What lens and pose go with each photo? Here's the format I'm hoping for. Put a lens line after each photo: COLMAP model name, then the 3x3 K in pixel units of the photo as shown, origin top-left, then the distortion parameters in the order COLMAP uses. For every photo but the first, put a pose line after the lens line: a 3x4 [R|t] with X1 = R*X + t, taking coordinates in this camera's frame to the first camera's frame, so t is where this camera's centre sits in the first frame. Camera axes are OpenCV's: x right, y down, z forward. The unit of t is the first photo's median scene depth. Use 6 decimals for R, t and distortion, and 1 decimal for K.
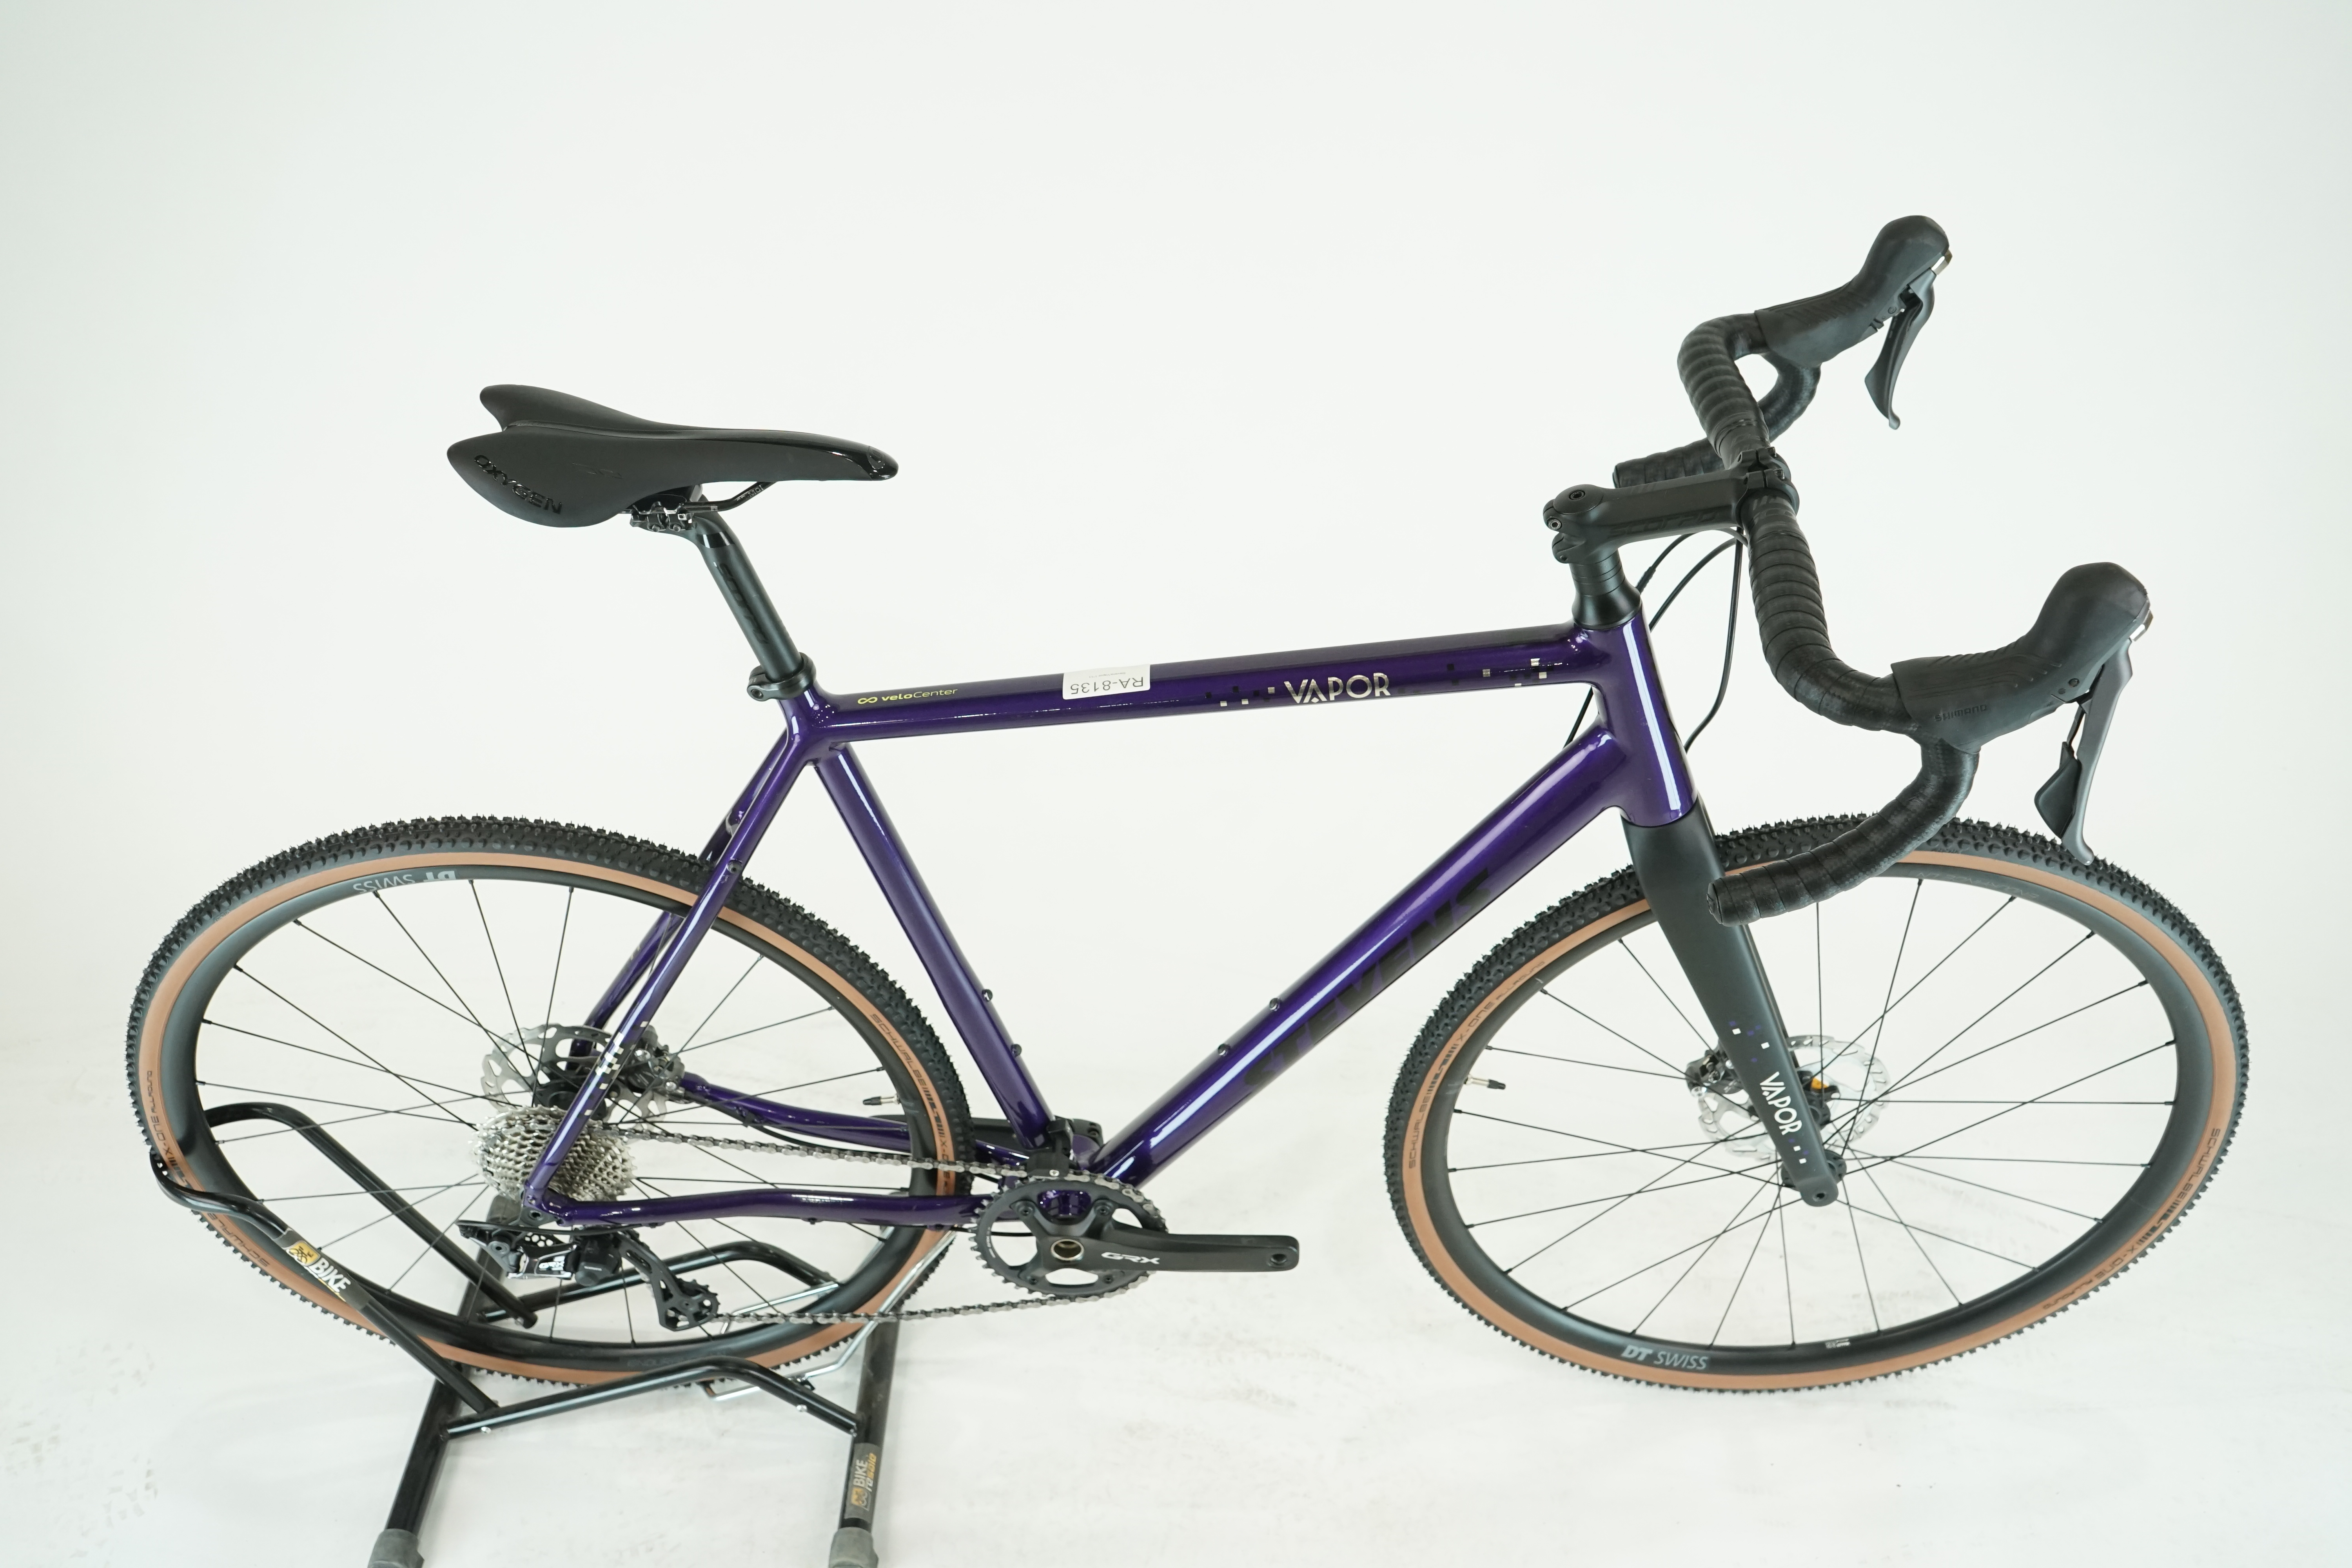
lens RADIAL K [[2141.7, 0, 1176.0], [0, 2141.7, 784.0], [0, 0, 1]] dist [0.000894, 0.000752]
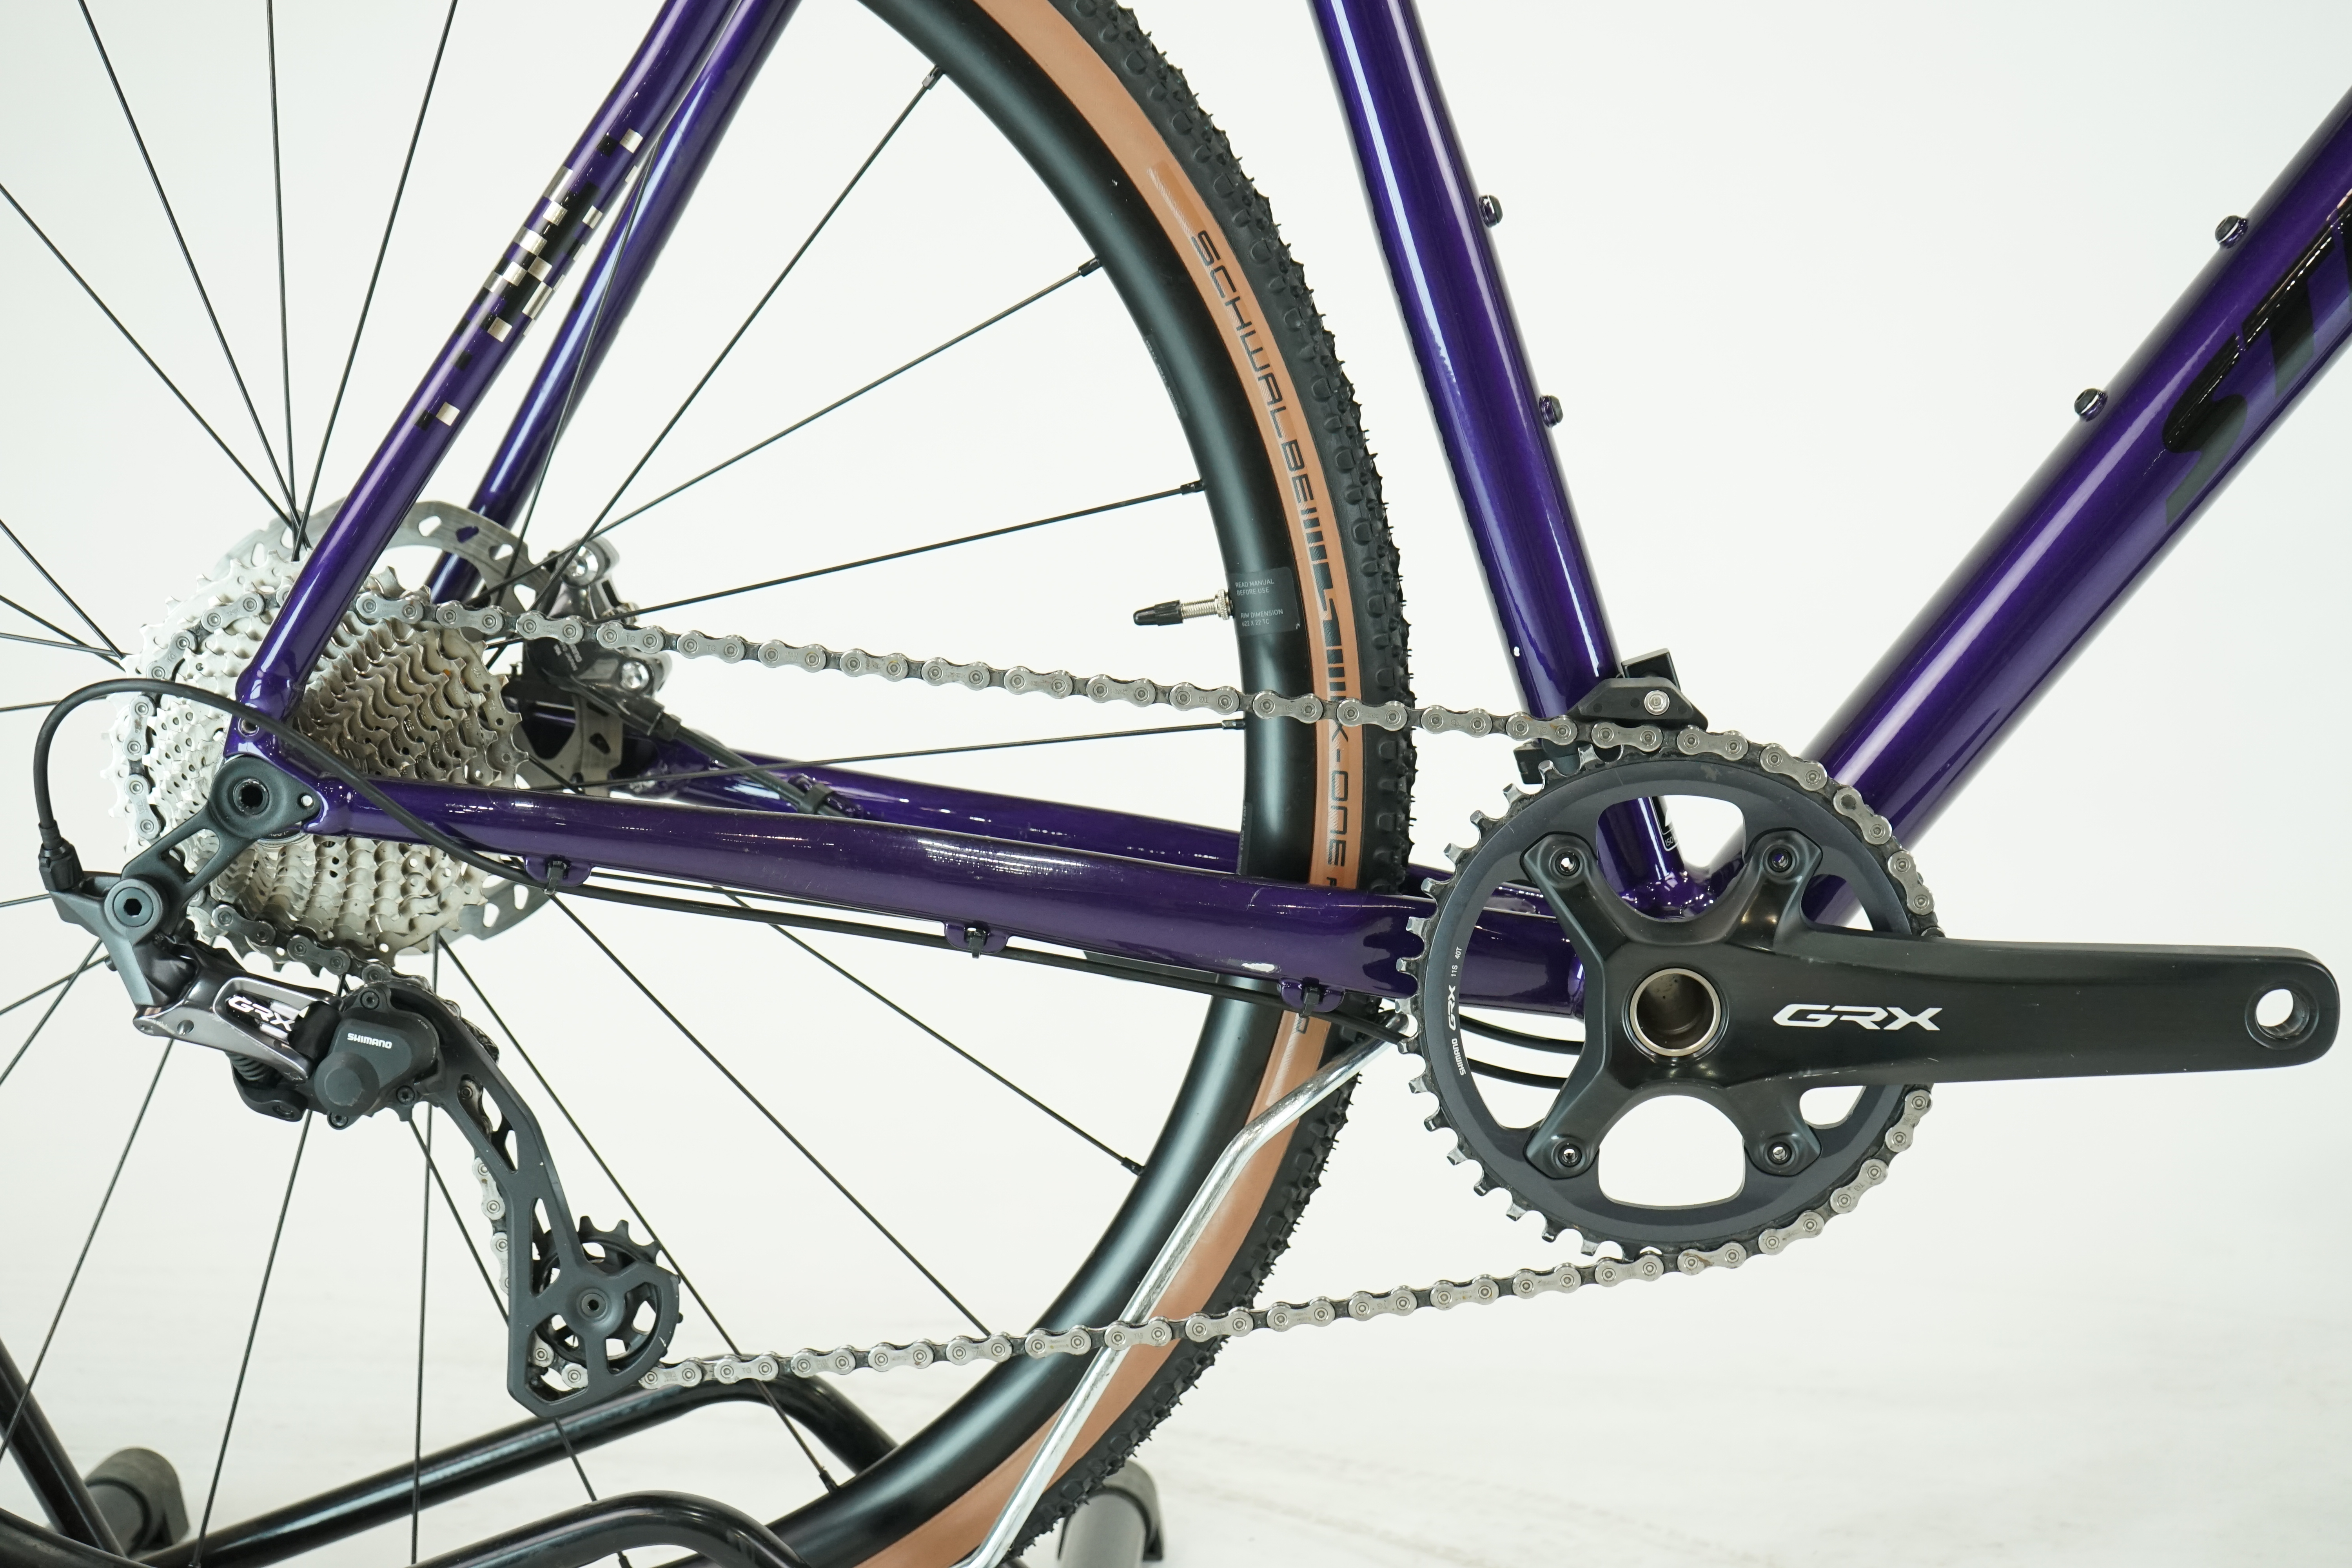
lens RADIAL K [[3195.2, 0, 1176.0], [0, 3195.2, 784.0], [0, 0, 1]] dist [-0.011849, -0.011678]
pose [[0.999210, 0.011880, -0.037934, -0.119938], [-0.029715, 0.857090, -0.514309, 0.484286], [0.026403, 0.515030, 0.856766, 0.537672]]
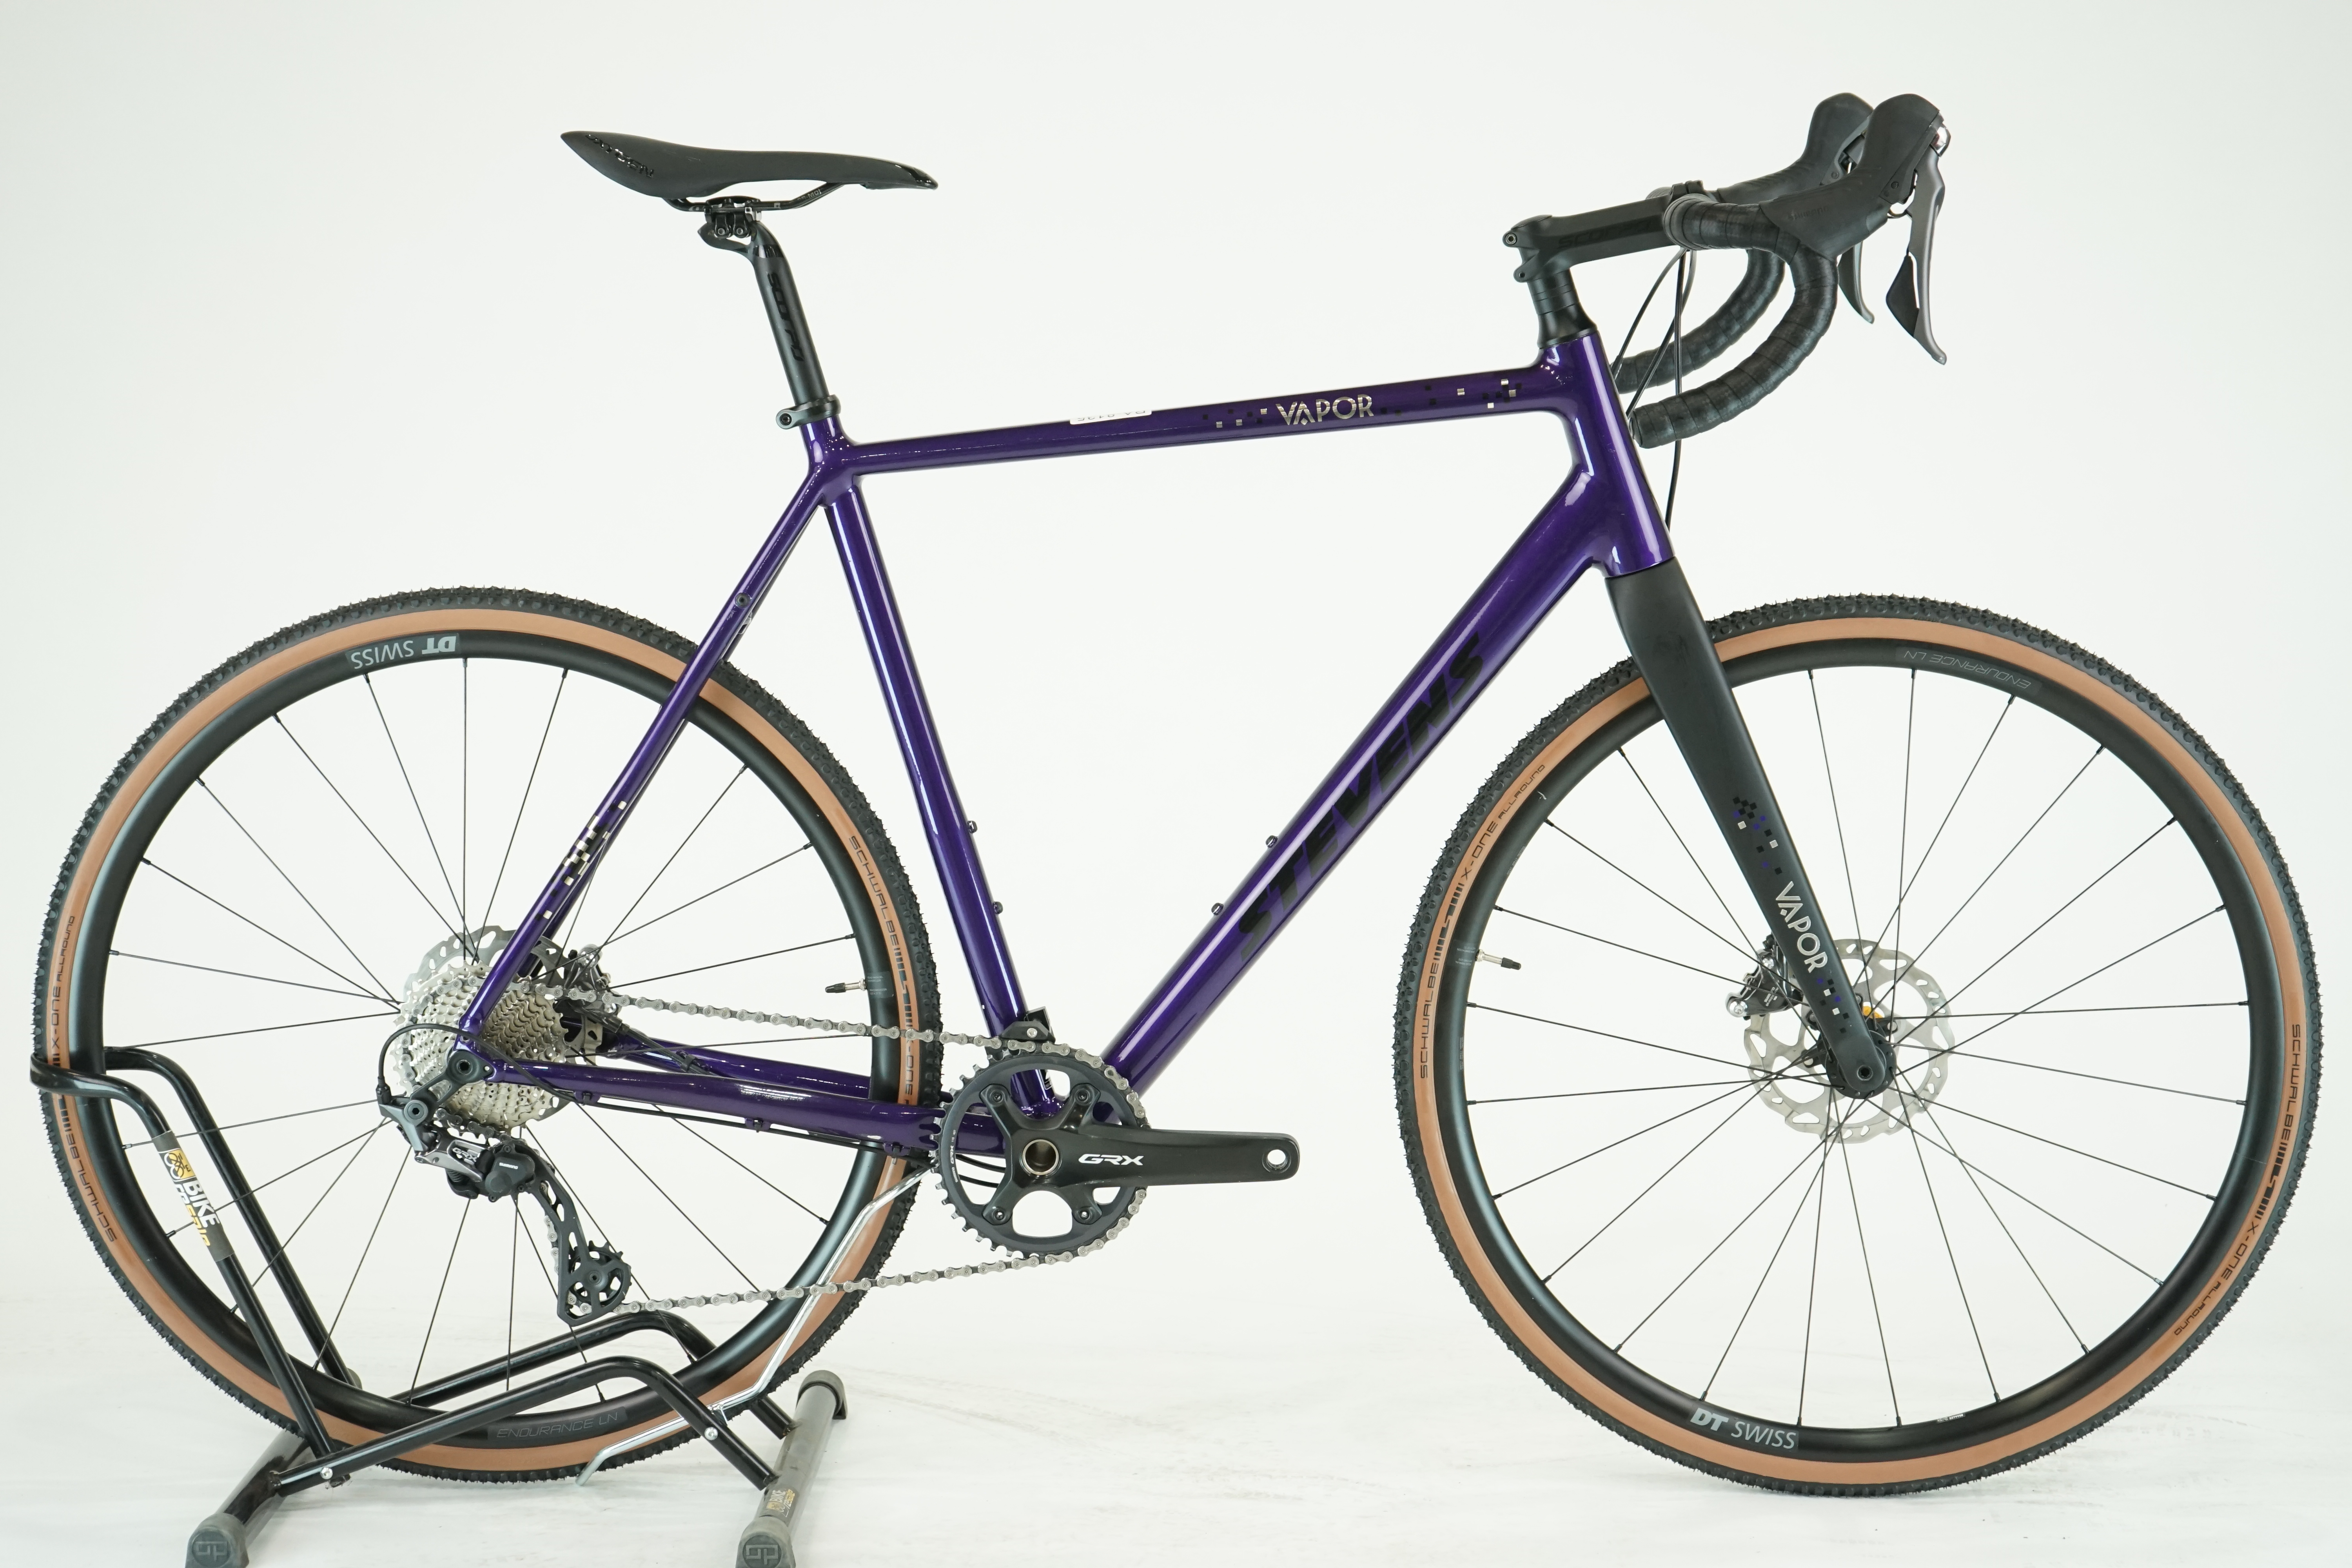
lens RADIAL K [[4683.8, 0, 1176.0], [0, 4683.8, 784.0], [0, 0, 1]] dist [0.062167, -0.009378]
pose [[0.999707, 0.020199, -0.013340, 0.030251], [-0.024187, 0.855728, -0.516860, 1.143207], [0.000975, 0.517031, 0.855966, -0.792273]]
